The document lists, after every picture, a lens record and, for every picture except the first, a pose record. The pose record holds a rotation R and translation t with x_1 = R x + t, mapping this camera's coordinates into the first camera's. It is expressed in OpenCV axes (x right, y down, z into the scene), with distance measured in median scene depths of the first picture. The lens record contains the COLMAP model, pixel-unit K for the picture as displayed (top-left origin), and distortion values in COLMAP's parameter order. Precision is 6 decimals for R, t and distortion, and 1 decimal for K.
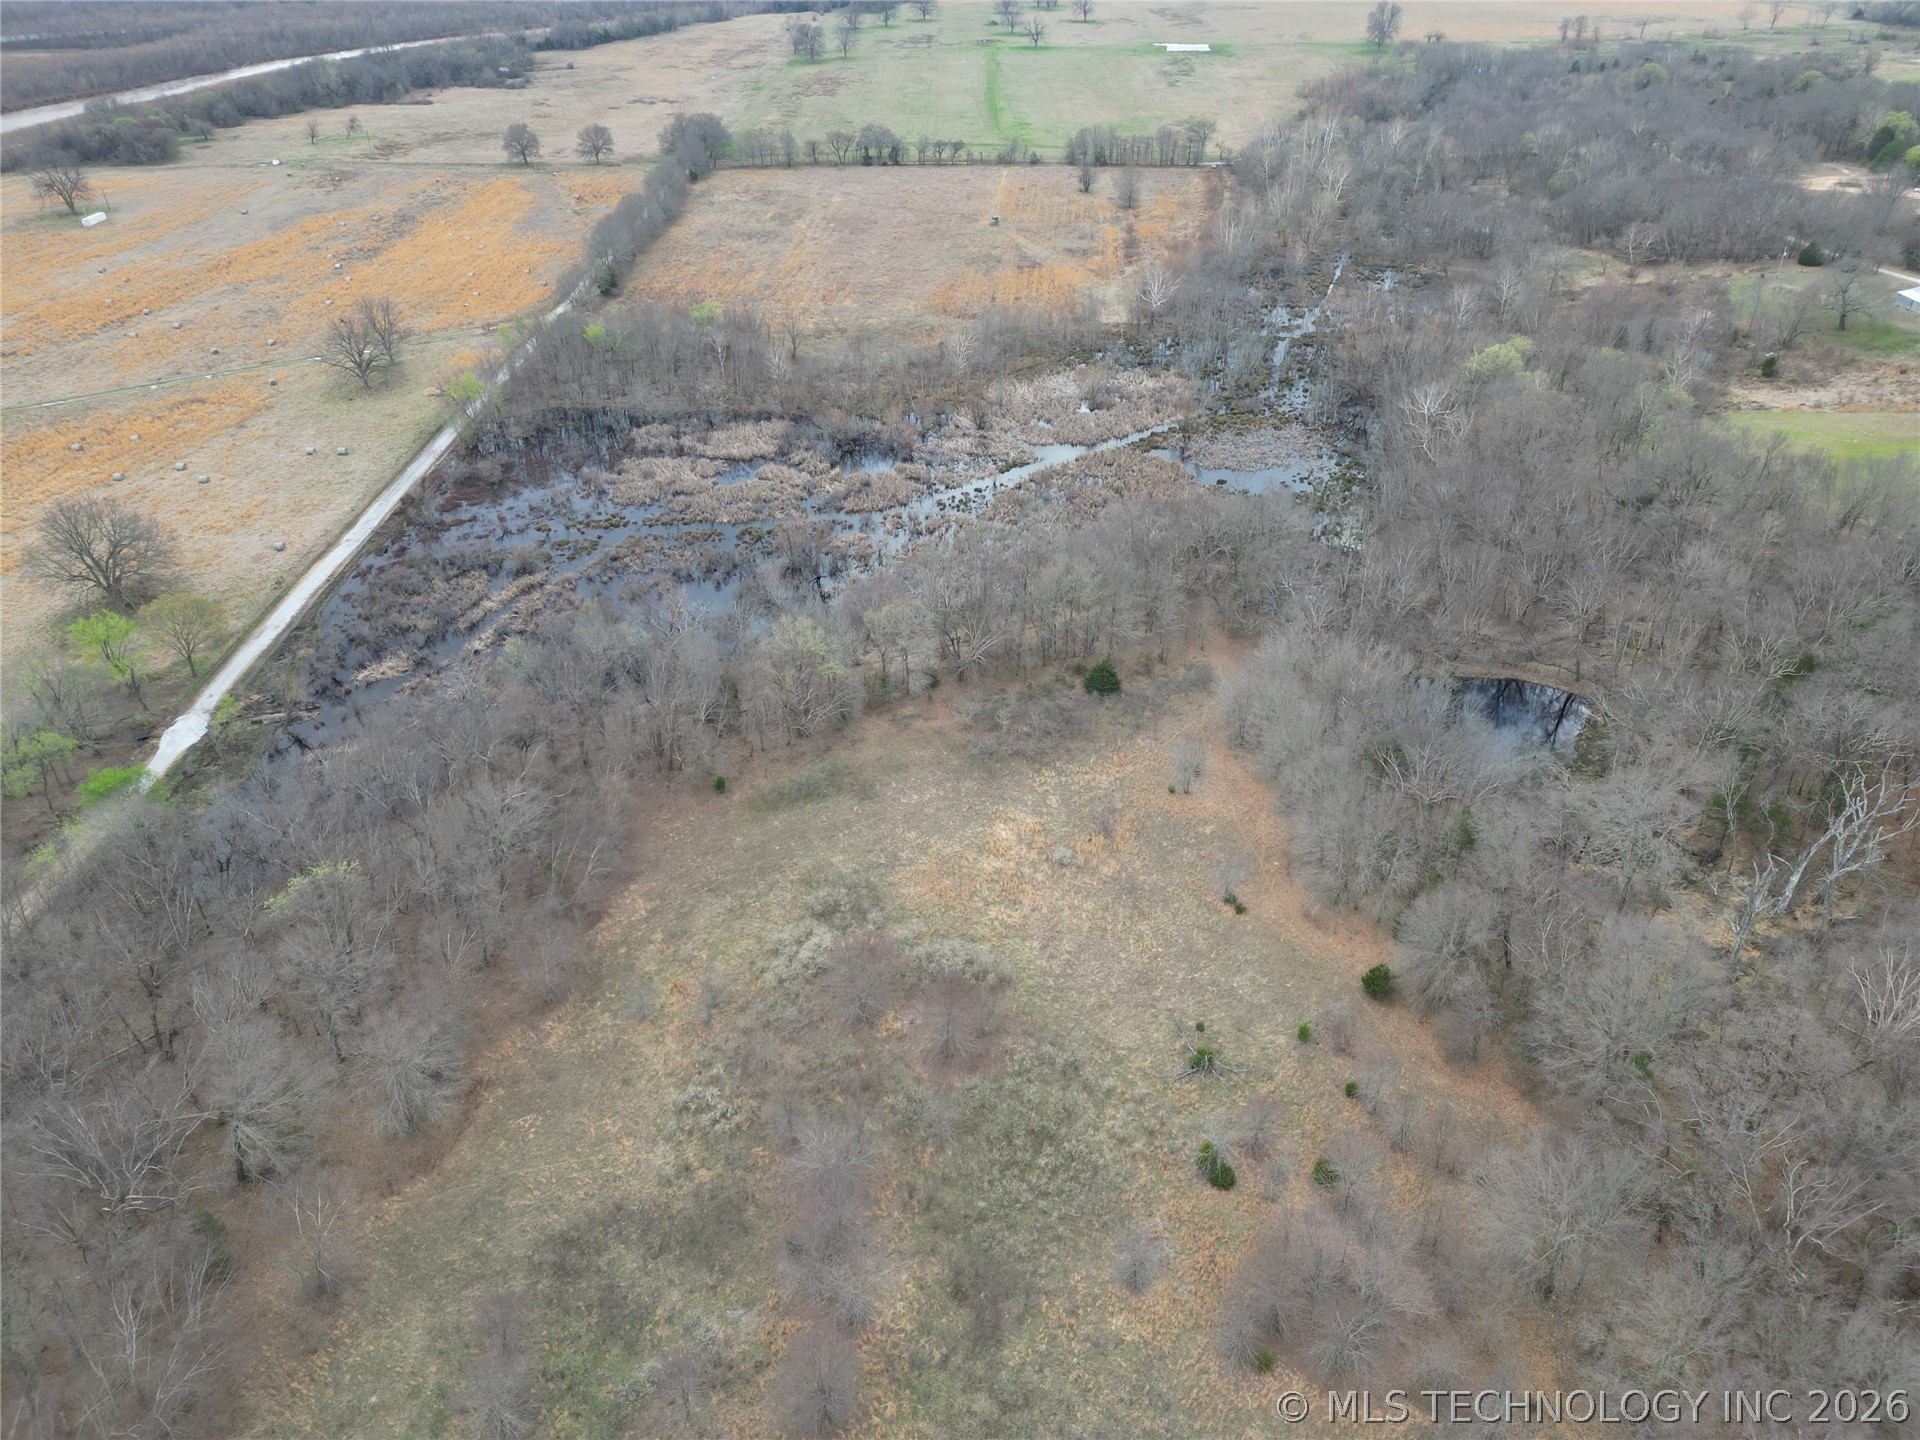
lens RADIAL K [[1337.7, 0, 963.6], [0, 1337.7, 724.5], [0, 0, 1]] dist [0.077628, -0.071179]
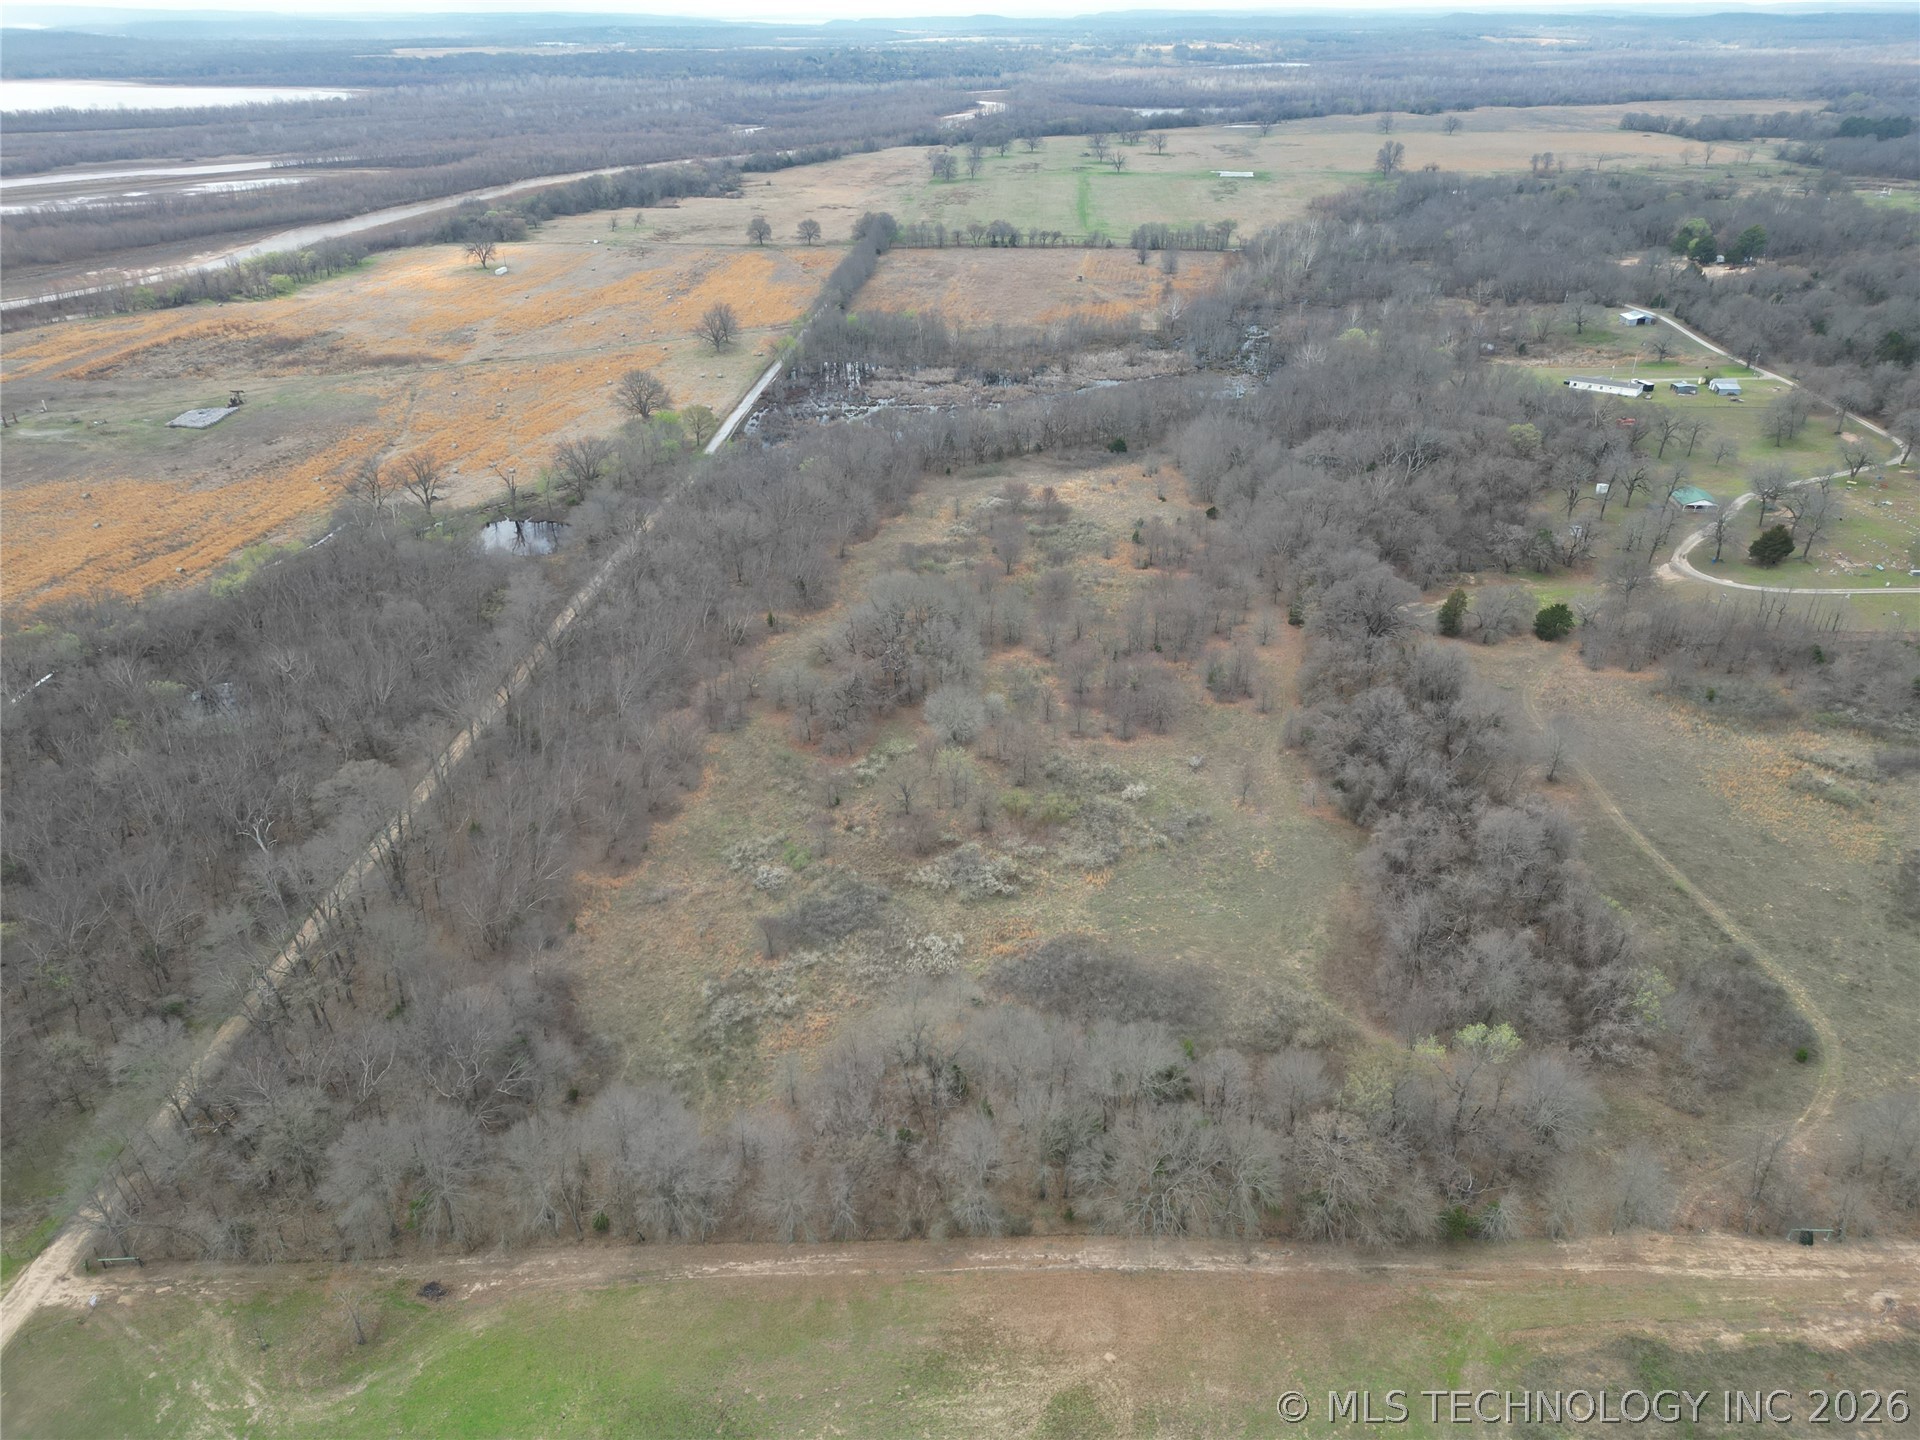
lens RADIAL K [[1337.7, 0, 961.9], [0, 1337.7, 738.0], [0, 0, 1]] dist [0.077628, -0.071179]
pose [[0.997674, 0.035308, -0.058307, -0.003246], [-0.039283, 0.996877, -0.068500, 0.326017], [0.055707, 0.070631, 0.995946, -0.627588]]
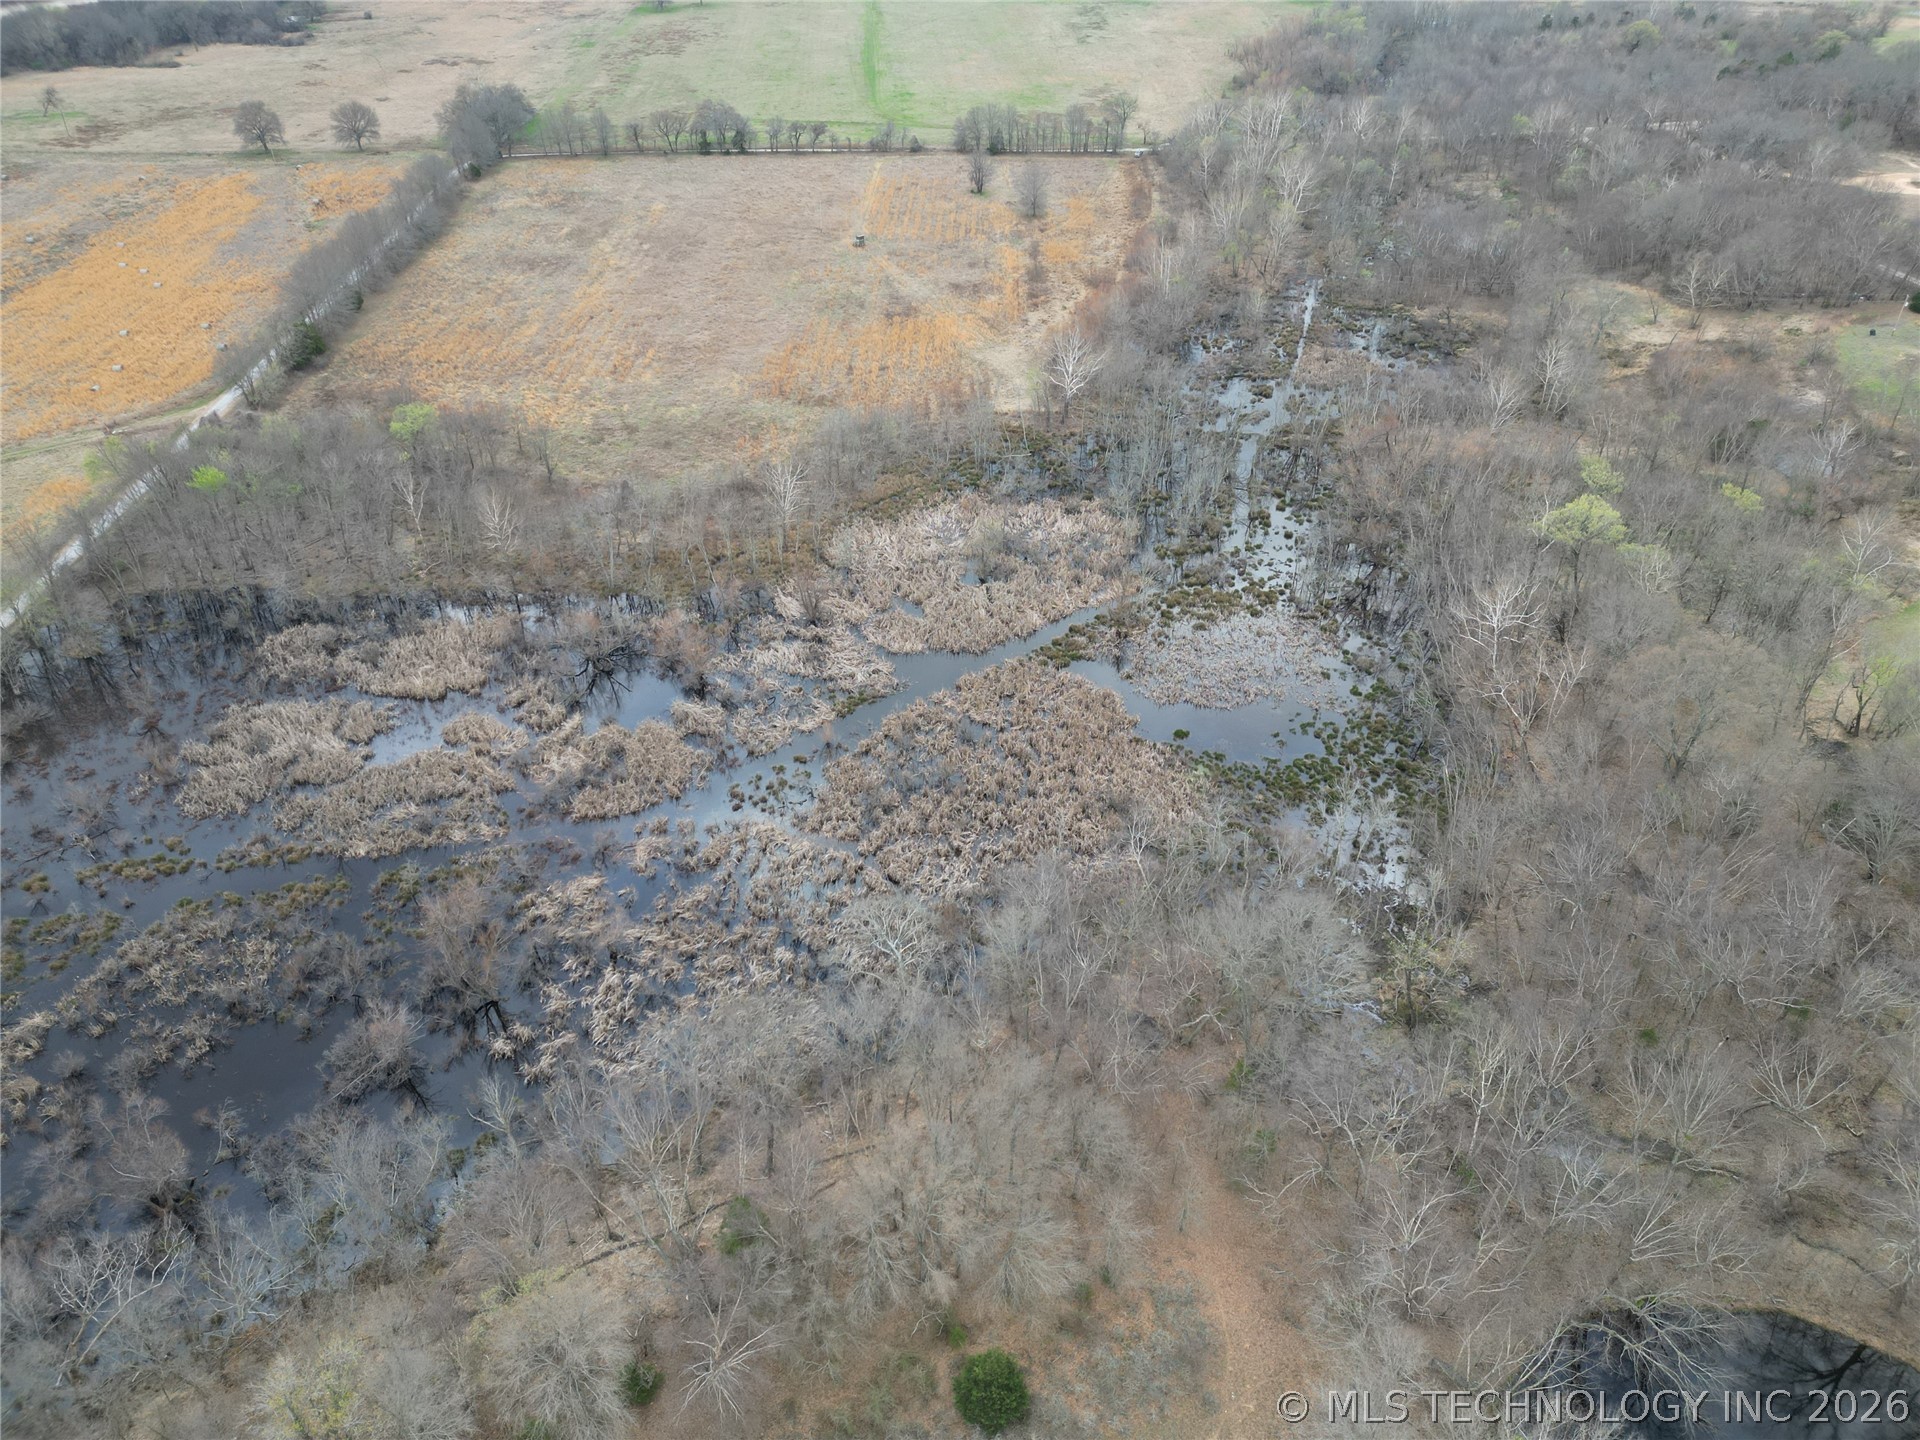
lens RADIAL K [[1337.7, 0, 964.4], [0, 1337.7, 716.7], [0, 0, 1]] dist [0.077628, -0.071179]
pose [[0.998033, -0.028588, 0.055798, 0.040606], [0.026577, 0.998982, 0.036458, -0.163723], [-0.056784, -0.034904, 0.997776, 0.281394]]
